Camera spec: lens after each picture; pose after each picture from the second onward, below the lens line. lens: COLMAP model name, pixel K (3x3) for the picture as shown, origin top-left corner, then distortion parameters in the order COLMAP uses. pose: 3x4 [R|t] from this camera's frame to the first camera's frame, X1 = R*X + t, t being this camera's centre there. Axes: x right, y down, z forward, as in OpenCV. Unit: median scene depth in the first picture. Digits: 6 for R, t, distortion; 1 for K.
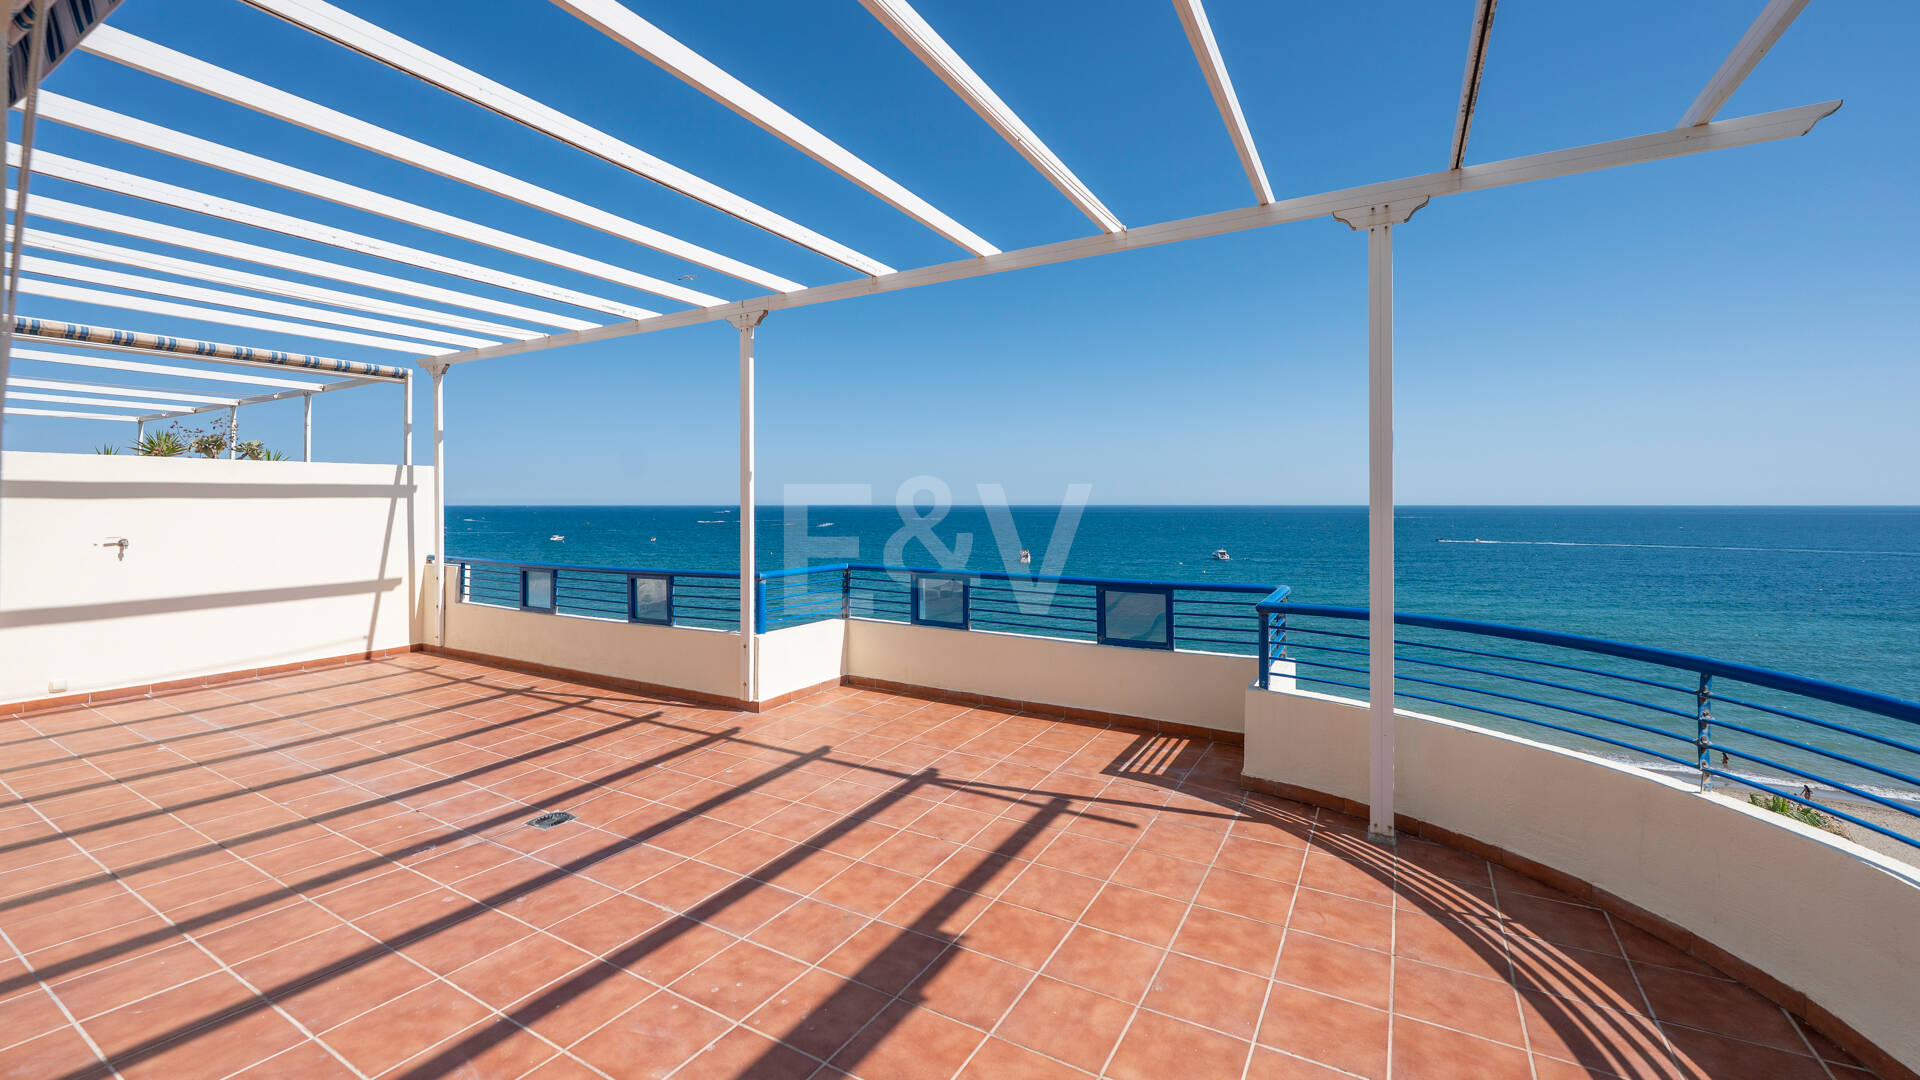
lens RADIAL K [[790.1, 0, 949.6], [0, 790.1, 508.9], [0, 0, 1]] dist [-0.000062, 0.000703]
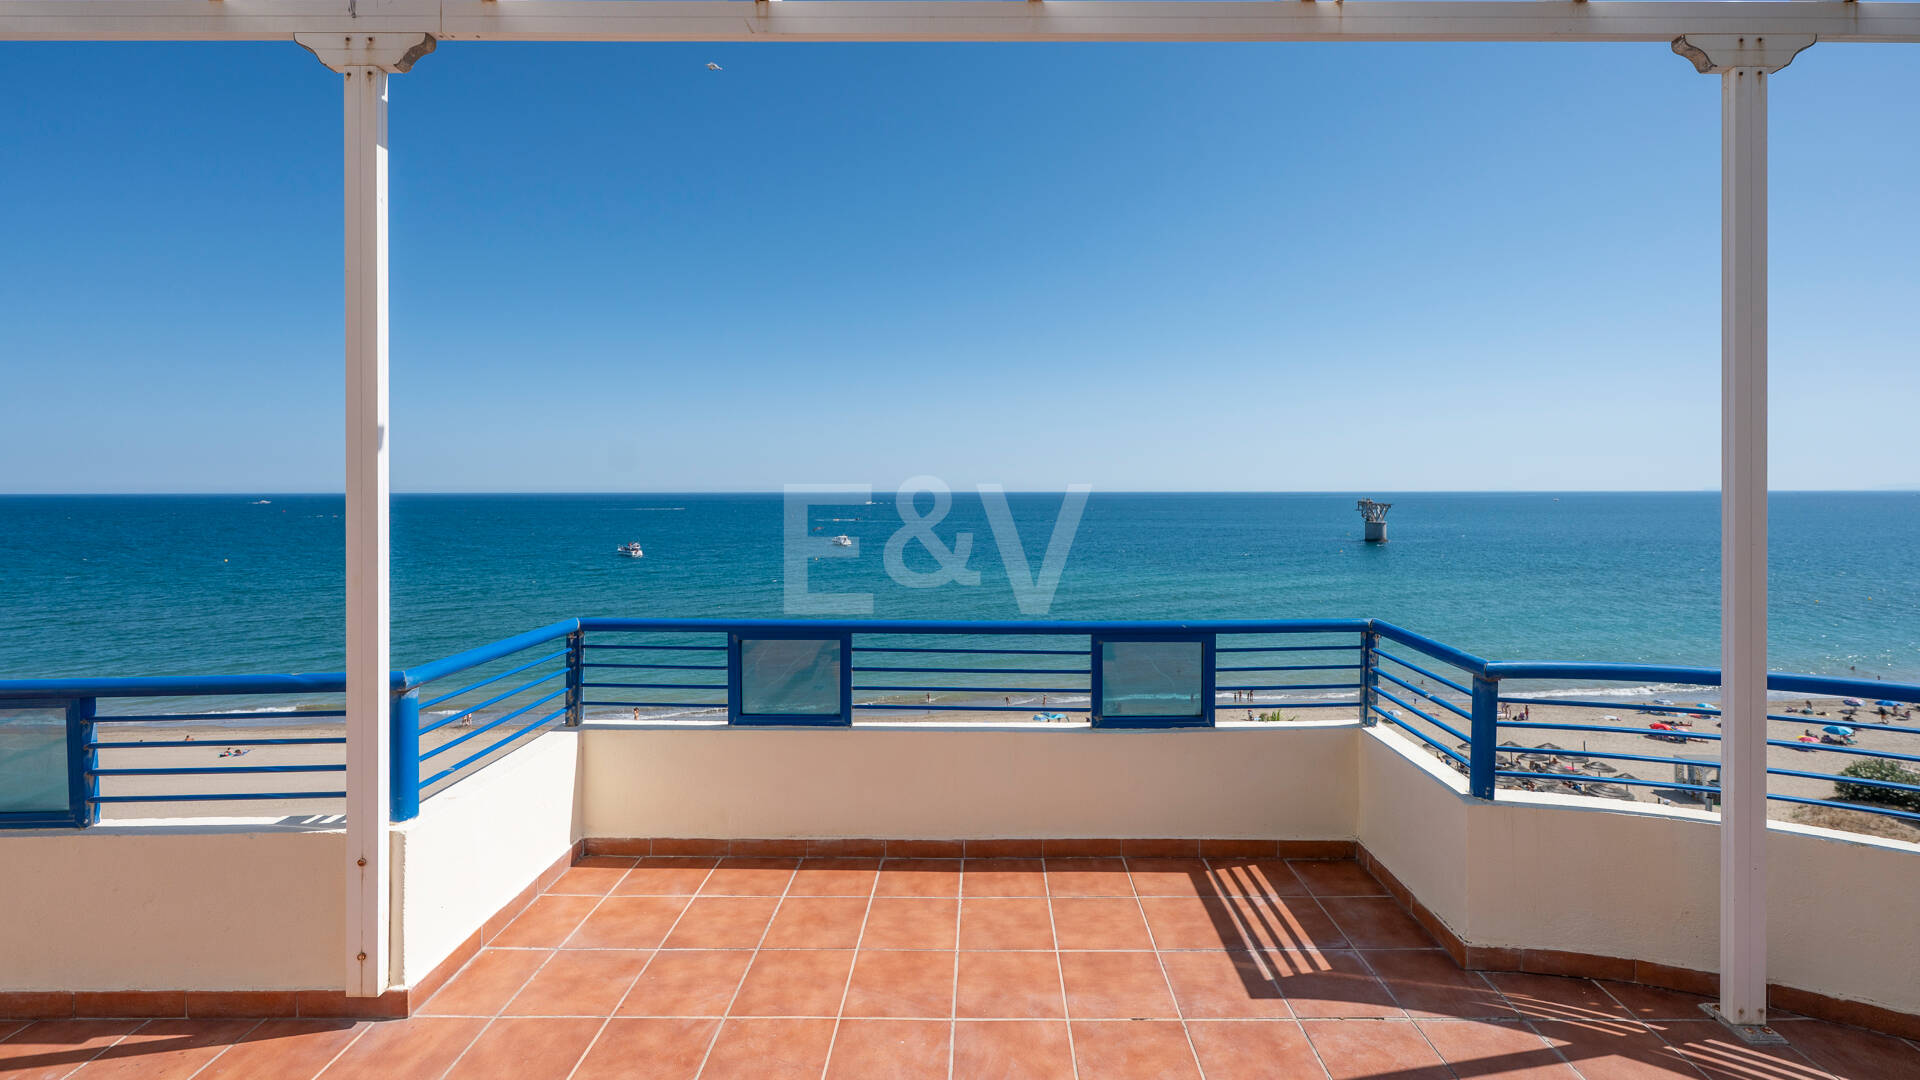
lens RADIAL K [[790.1, 0, 968.5], [0, 790.1, 492.2], [0, 0, 1]] dist [-0.000062, 0.000703]
pose [[0.854556, -0.002419, 0.519354, -0.215727], [0.003653, 0.999992, -0.001354, -0.013068], [-0.519346, 0.003055, 0.854558, 0.523532]]
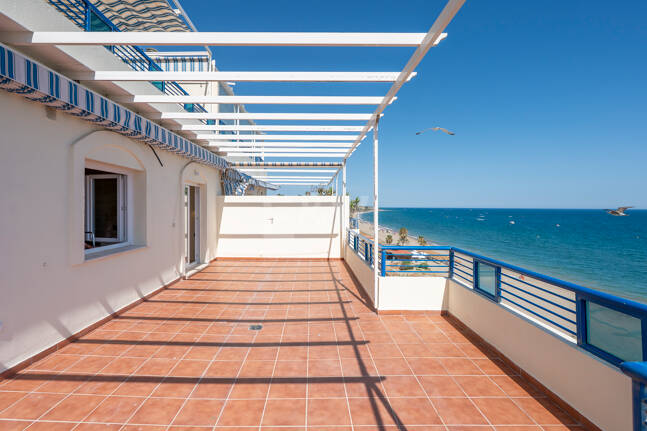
lens RADIAL K [[315.3, 0, 292.5], [0, 315.3, 207.3], [0, 0, 1]] dist [0.000852, 0.000195]
pose [[0.473795, 0.004366, -0.880624, 0.386135], [-0.009754, 0.999952, -0.000291, -0.015528], [0.880581, 0.008727, 0.473815, 0.447413]]
